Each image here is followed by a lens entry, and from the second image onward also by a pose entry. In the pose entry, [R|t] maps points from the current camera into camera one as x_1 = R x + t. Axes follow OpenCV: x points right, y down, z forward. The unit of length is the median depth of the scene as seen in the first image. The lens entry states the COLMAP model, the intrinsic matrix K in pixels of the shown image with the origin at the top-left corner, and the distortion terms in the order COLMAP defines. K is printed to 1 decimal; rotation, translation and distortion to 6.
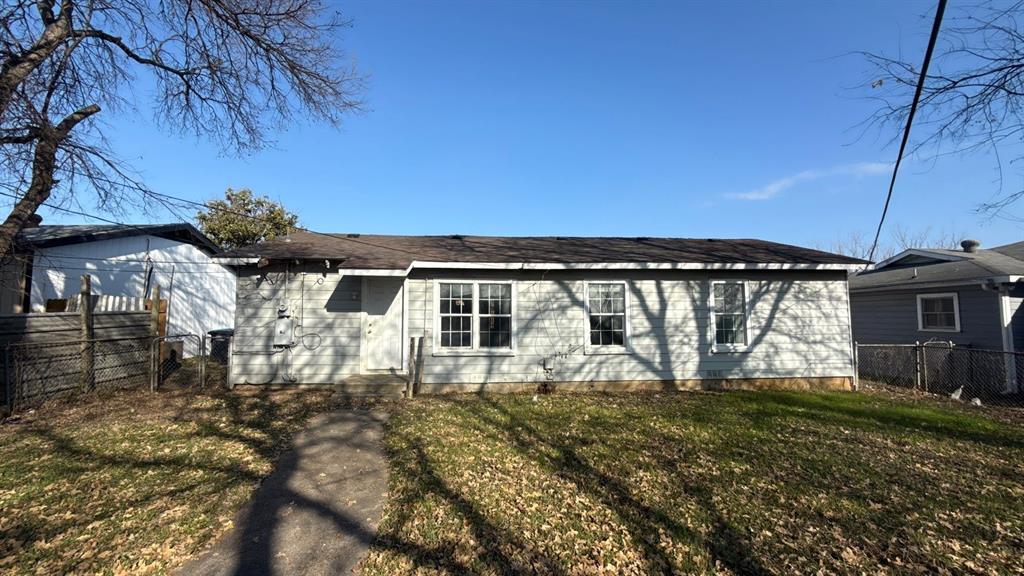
lens RADIAL K [[413.0, 0, 512.0], [0, 413.0, 287.0], [0, 0, 1]] dist [0.000977, -0.000367]
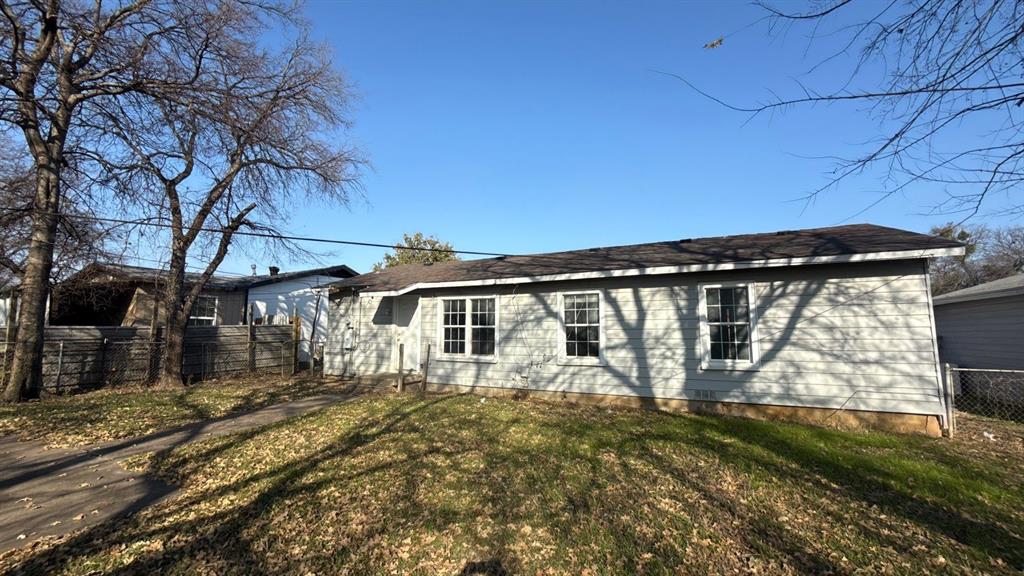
lens RADIAL K [[413.0, 0, 511.7], [0, 413.0, 287.8], [0, 0, 1]] dist [0.000977, -0.000367]
pose [[0.861257, -0.052453, -0.505455, 0.592175], [0.033740, 0.998366, -0.046115, 0.016836], [0.507048, 0.022663, 0.861620, 0.062110]]
